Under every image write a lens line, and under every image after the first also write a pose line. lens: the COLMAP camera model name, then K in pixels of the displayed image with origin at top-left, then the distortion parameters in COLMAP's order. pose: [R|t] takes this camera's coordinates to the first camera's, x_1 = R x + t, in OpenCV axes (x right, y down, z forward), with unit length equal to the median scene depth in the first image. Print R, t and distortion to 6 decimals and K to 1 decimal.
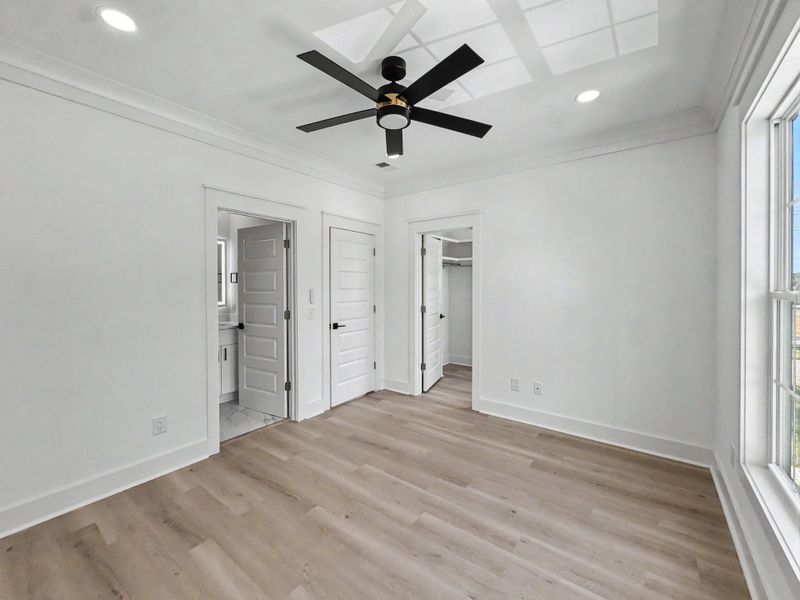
lens RADIAL K [[327.0, 0, 399.8], [0, 327.0, 294.4], [0, 0, 1]] dist [-0.000894, 0.000087]
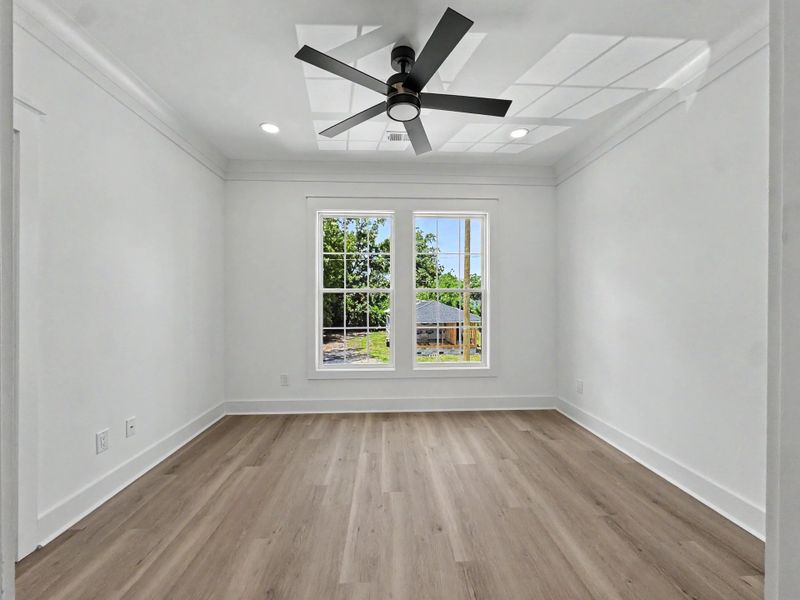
lens RADIAL K [[320.7, 0, 405.1], [0, 320.7, 294.4], [0, 0, 1]] dist [-0.000211, 0.000153]
pose [[-0.647991, 0.011484, 0.761561, -0.690274], [0.019366, 0.999811, 0.001402, 0.028641], [-0.761401, 0.015657, -0.648092, 1.450442]]
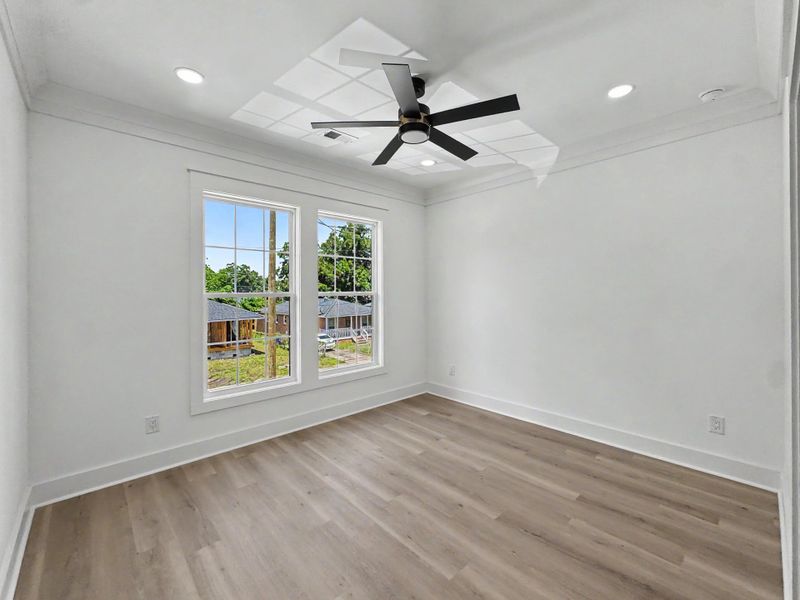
lens RADIAL K [[336.2, 0, 402.2], [0, 336.2, 285.5], [0, 0, 1]] dist [-0.001619, 0.000026]
pose [[-0.984120, 0.007117, 0.177361, -0.151953], [0.008328, 0.999947, 0.006082, -0.038505], [-0.177309, 0.007462, -0.984127, 1.867407]]
